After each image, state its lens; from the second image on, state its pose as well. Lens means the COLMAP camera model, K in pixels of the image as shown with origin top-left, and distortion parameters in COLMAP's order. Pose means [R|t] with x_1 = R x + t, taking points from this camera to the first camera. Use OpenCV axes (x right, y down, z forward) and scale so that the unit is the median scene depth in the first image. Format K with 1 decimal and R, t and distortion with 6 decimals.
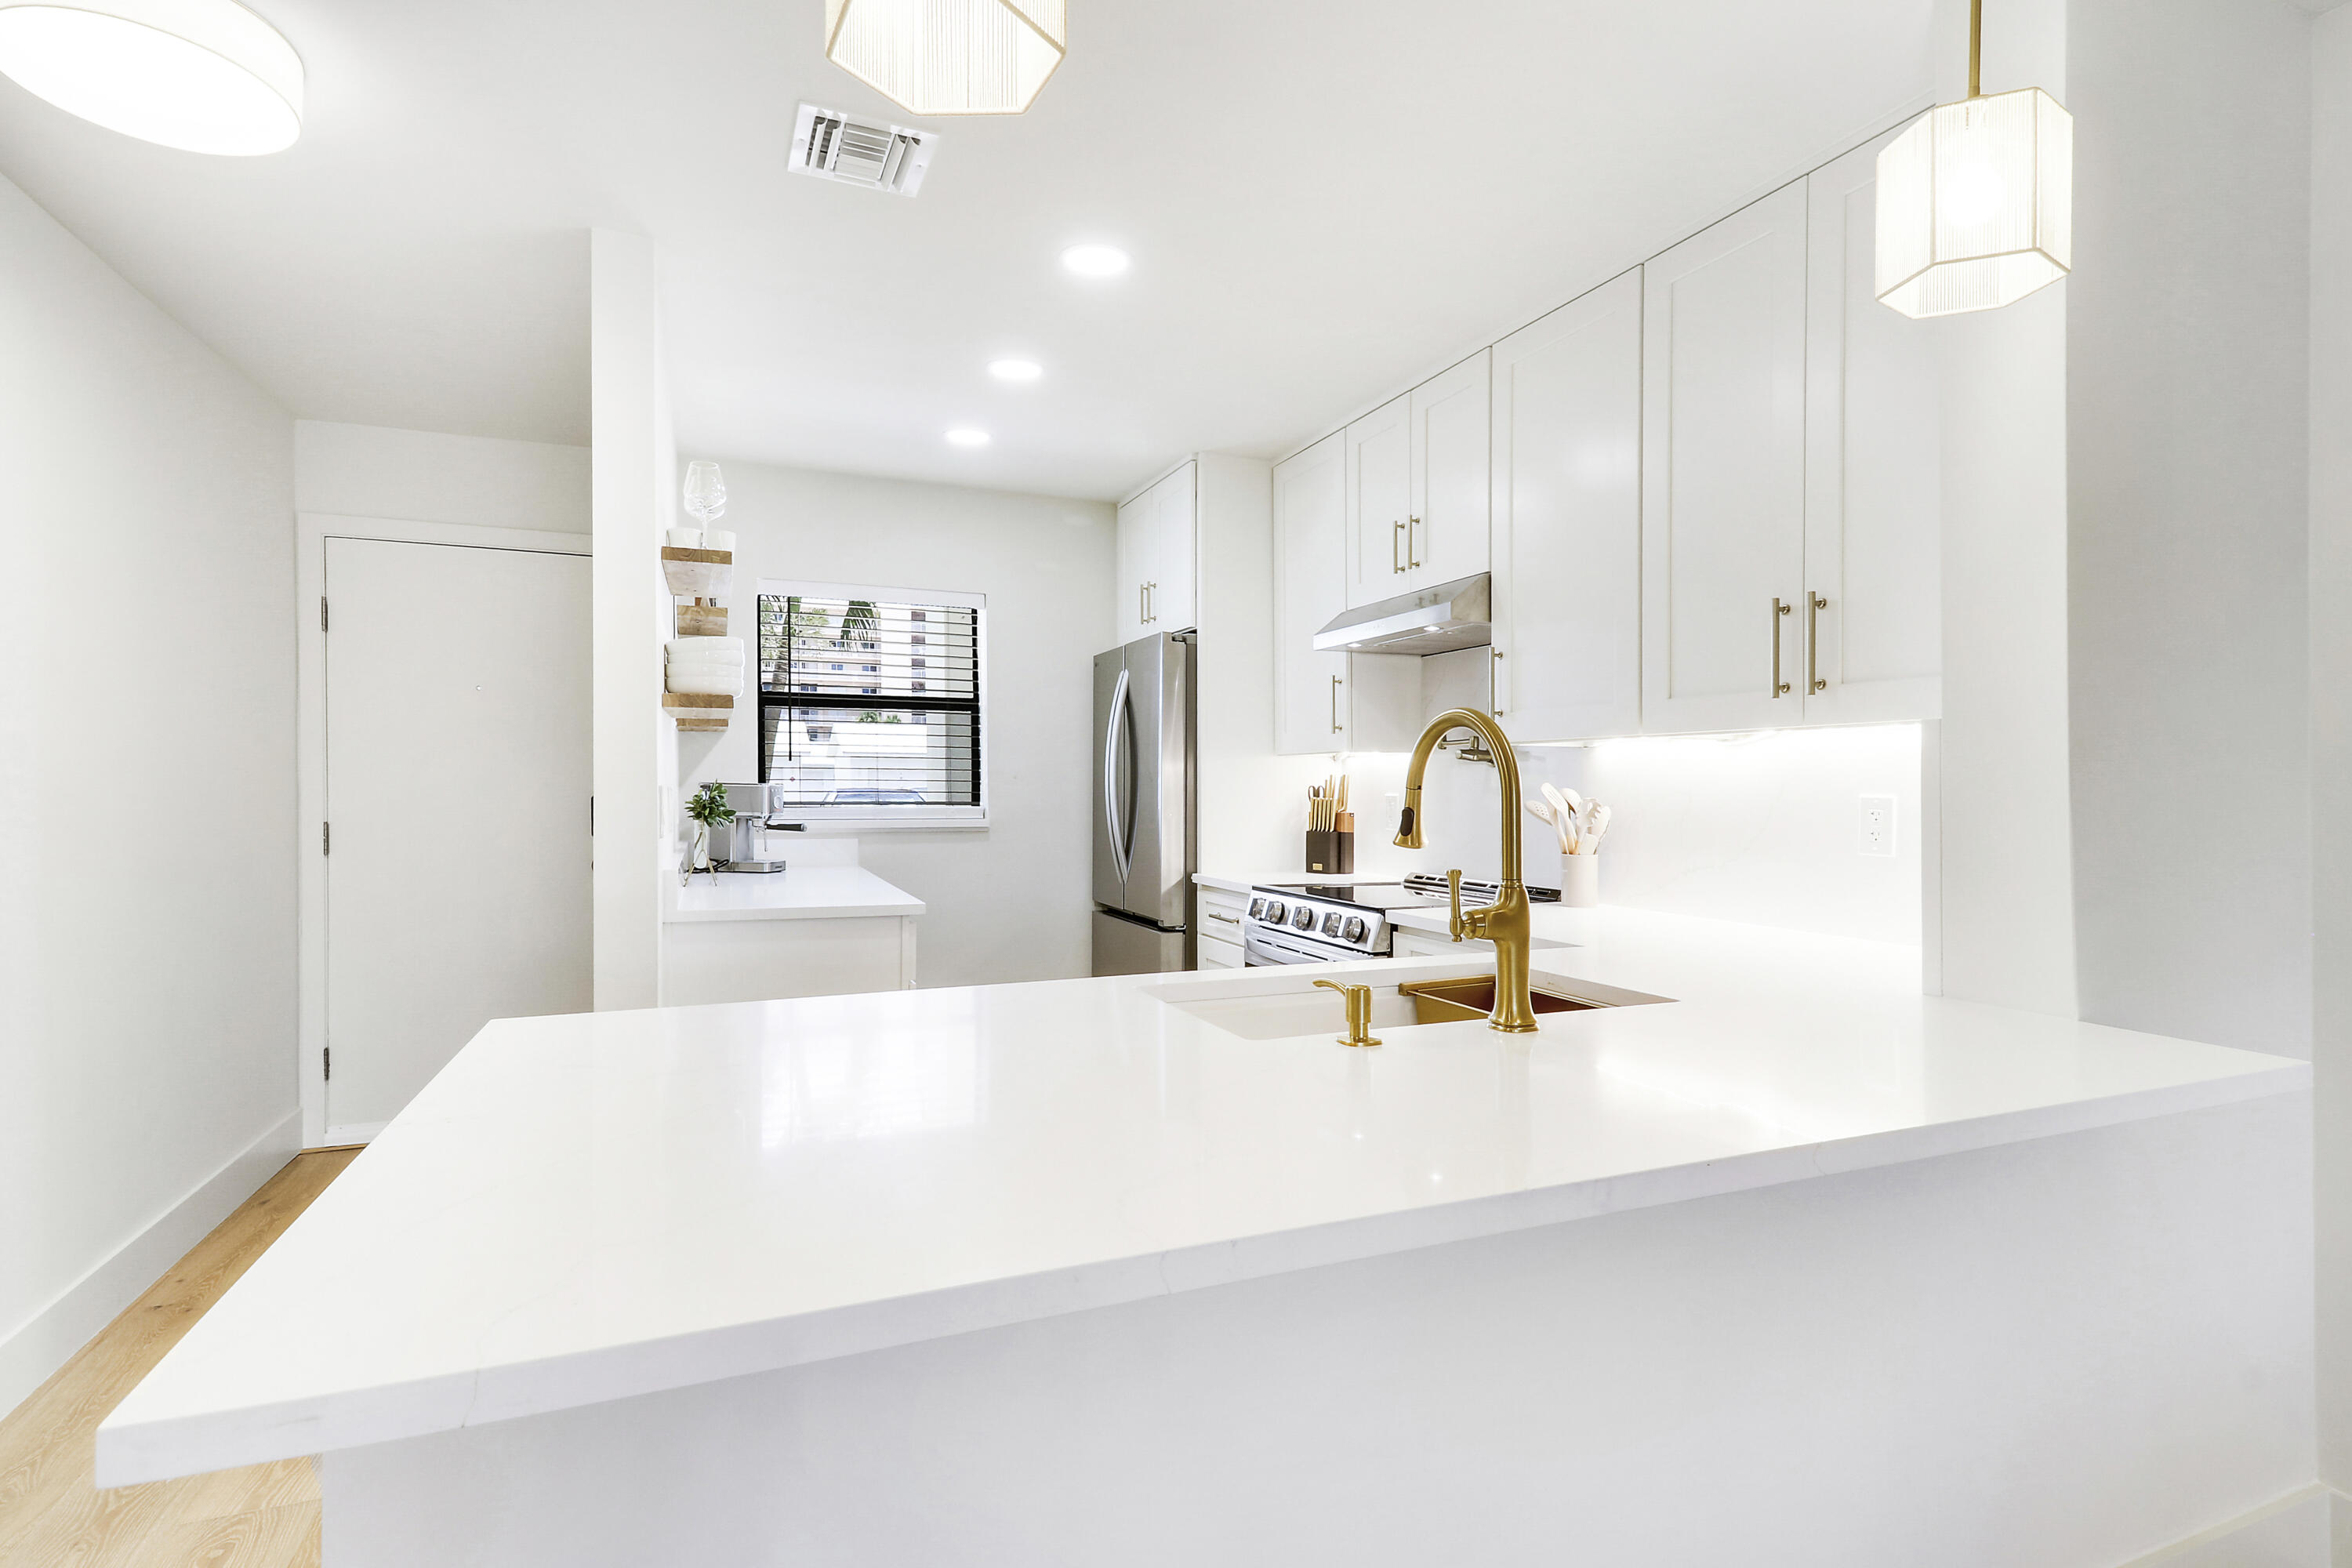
lens RADIAL K [[1186.5, 0, 1172.0], [0, 1186.5, 823.5], [0, 0, 1]] dist [-0.002707, -0.000651]
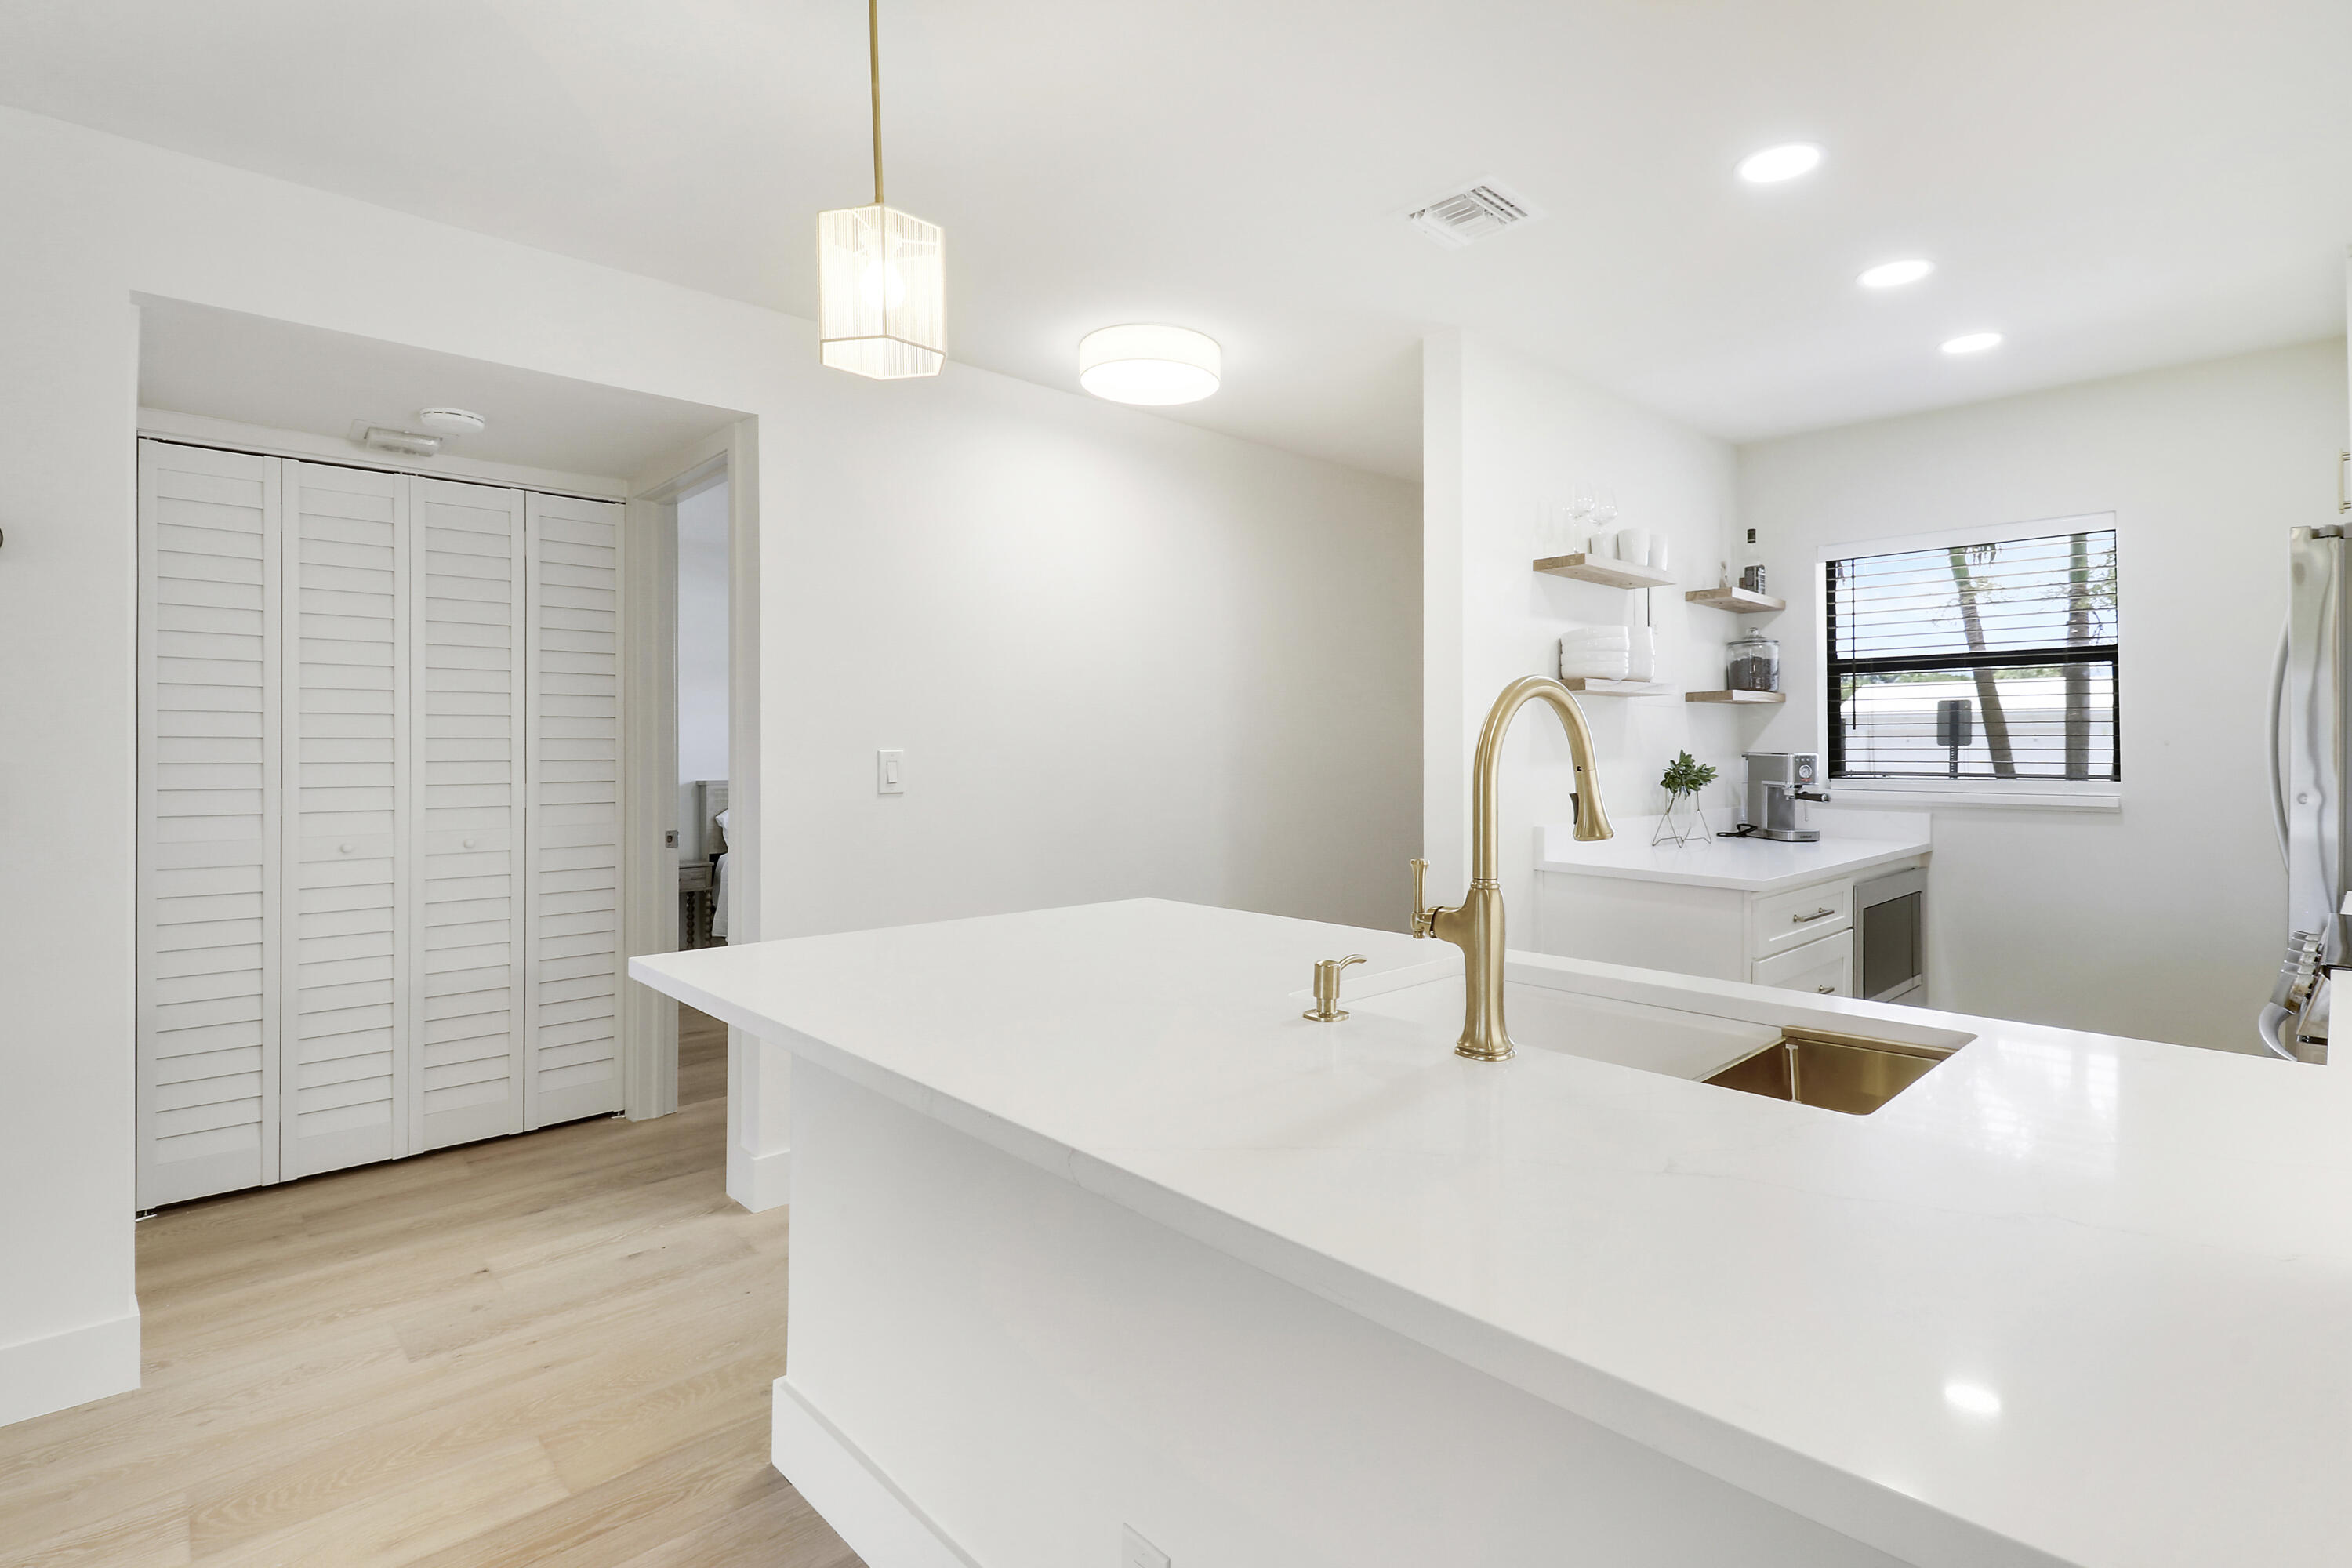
lens RADIAL K [[1100.1, 0, 1179.0], [0, 1100.1, 766.0], [0, 0, 1]] dist [-0.001492, -0.000411]
pose [[0.363078, 0.012488, -0.931675, 0.329673], [-0.028772, 0.999584, 0.002186, -0.009819], [0.931315, 0.026013, 0.363286, 0.177695]]
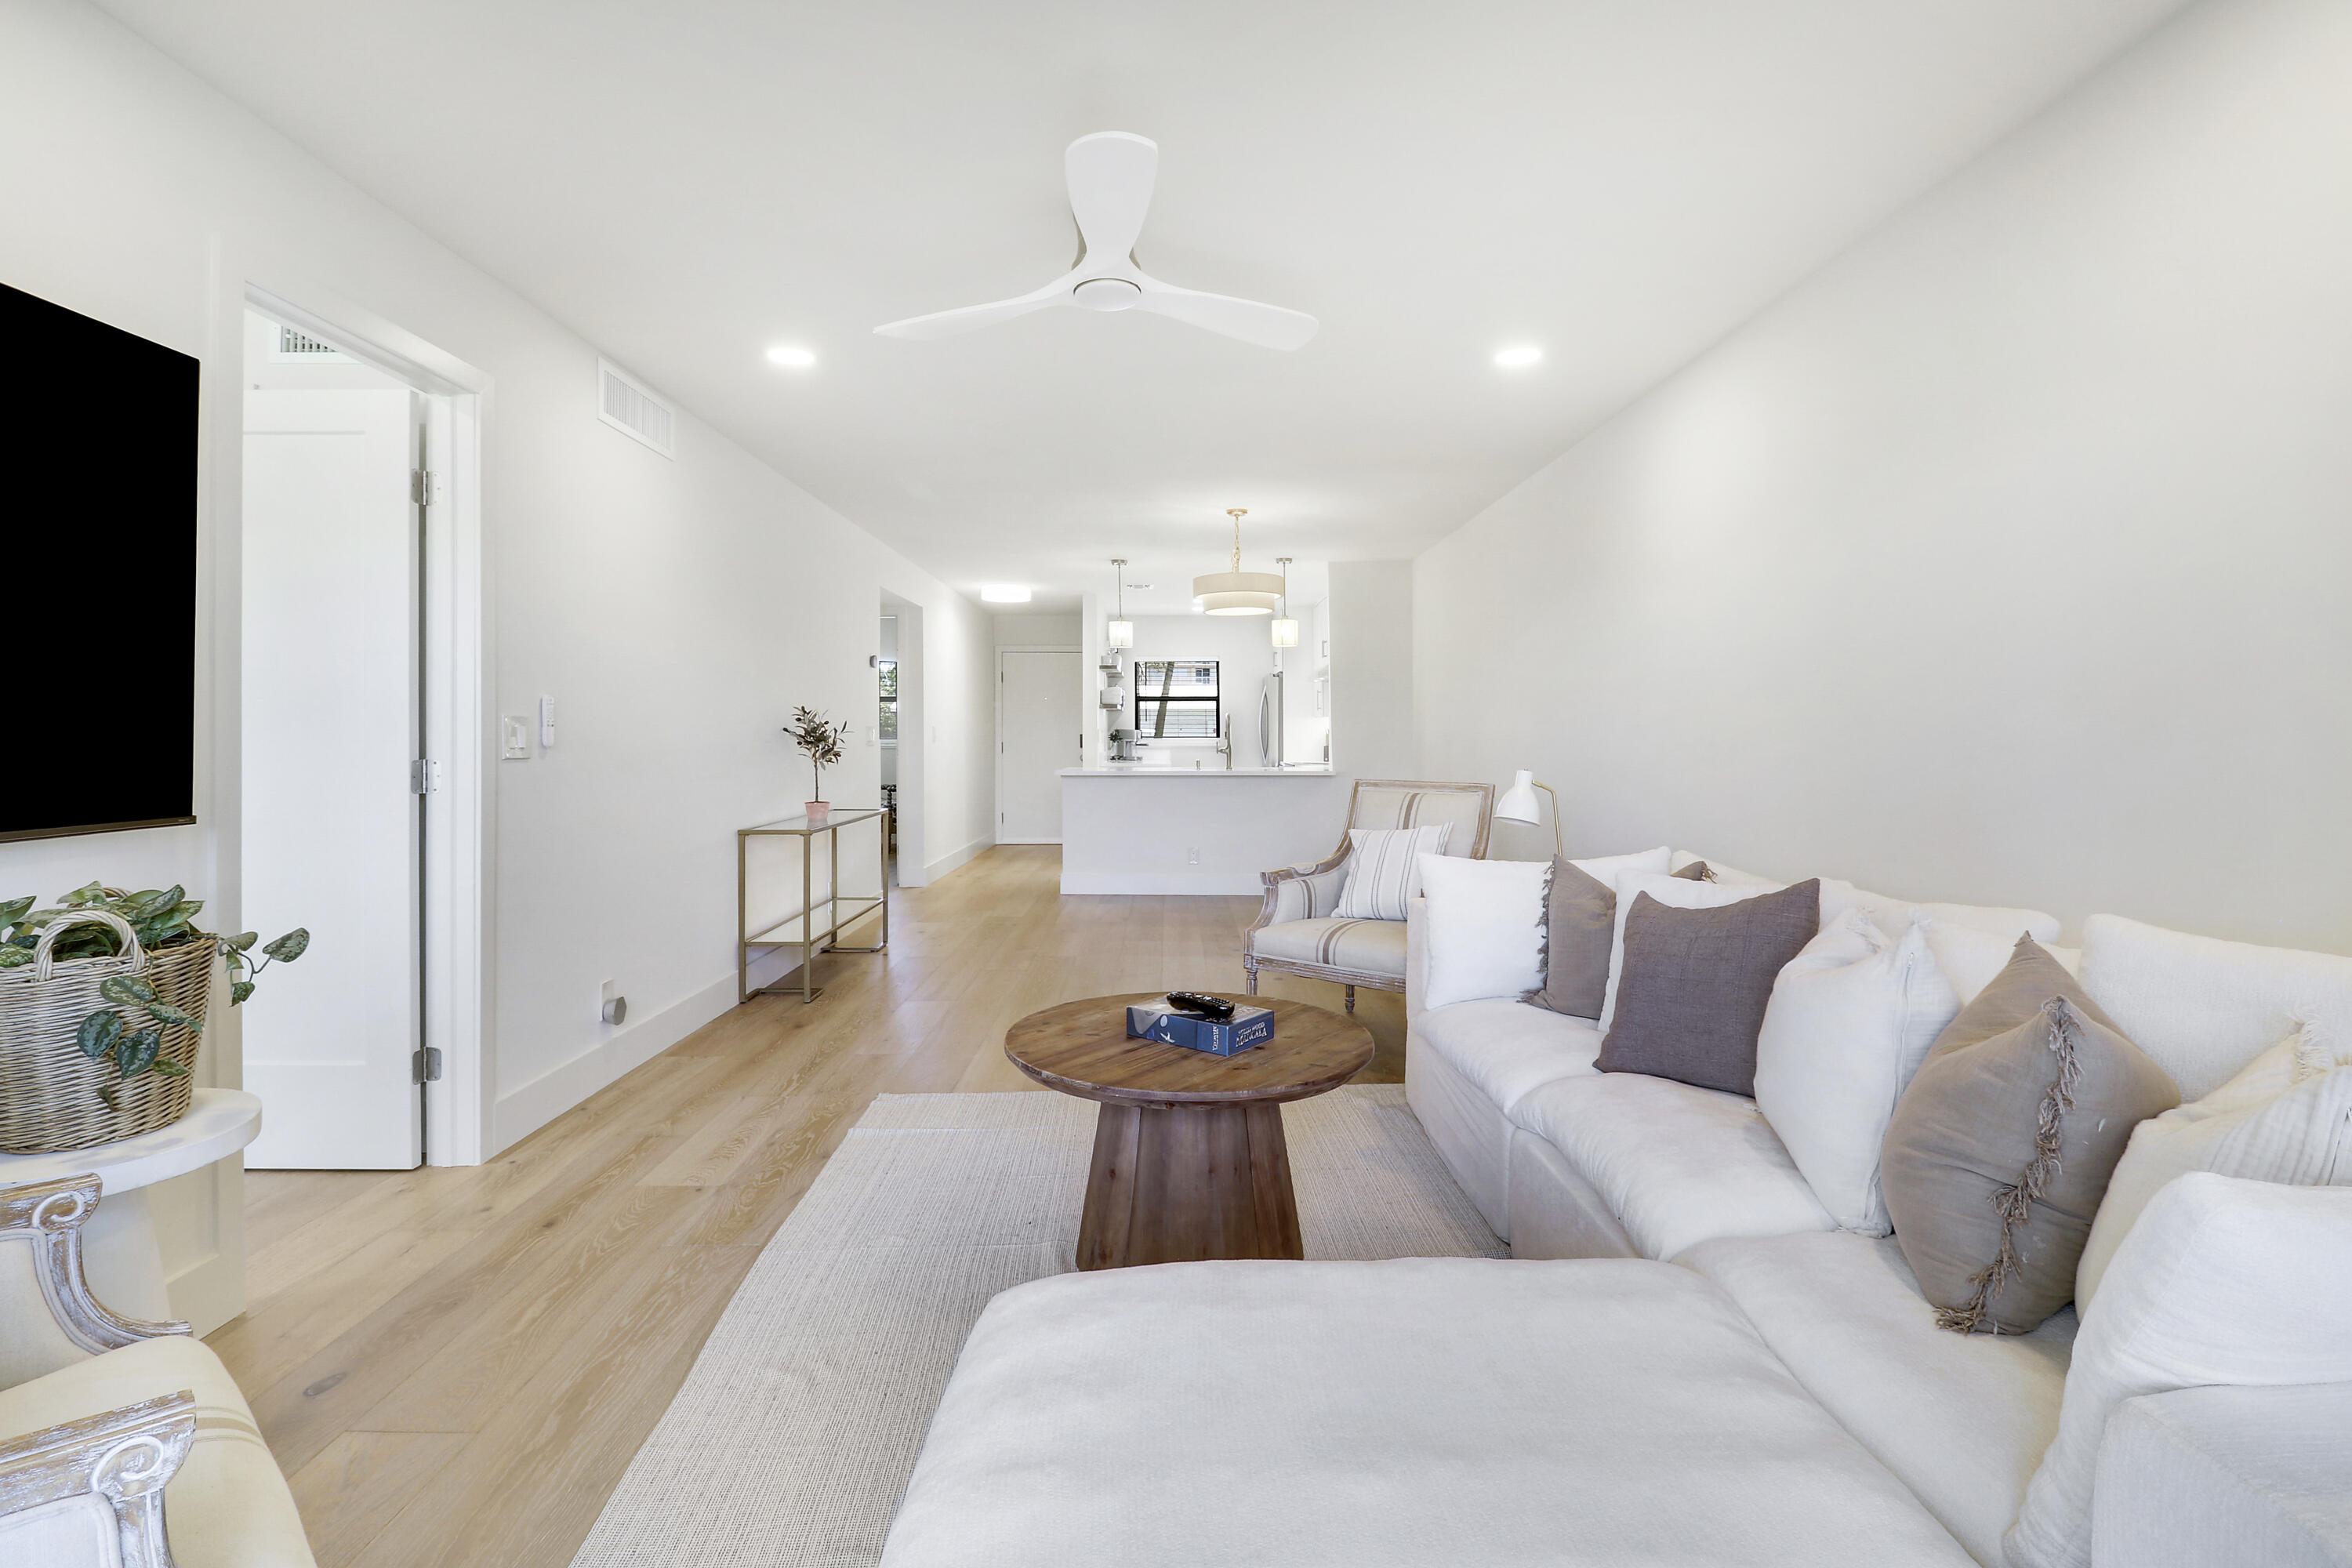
lens RADIAL K [[1106.8, 0, 1180.6], [0, 1106.8, 732.4], [0, 0, 1]] dist [0.000656, -0.000338]
pose [[0.937624, -0.004860, -0.347618, 0.684234], [-0.007546, 0.999382, -0.034324, 0.063902], [0.347570, 0.034806, 0.937008, -1.460042]]
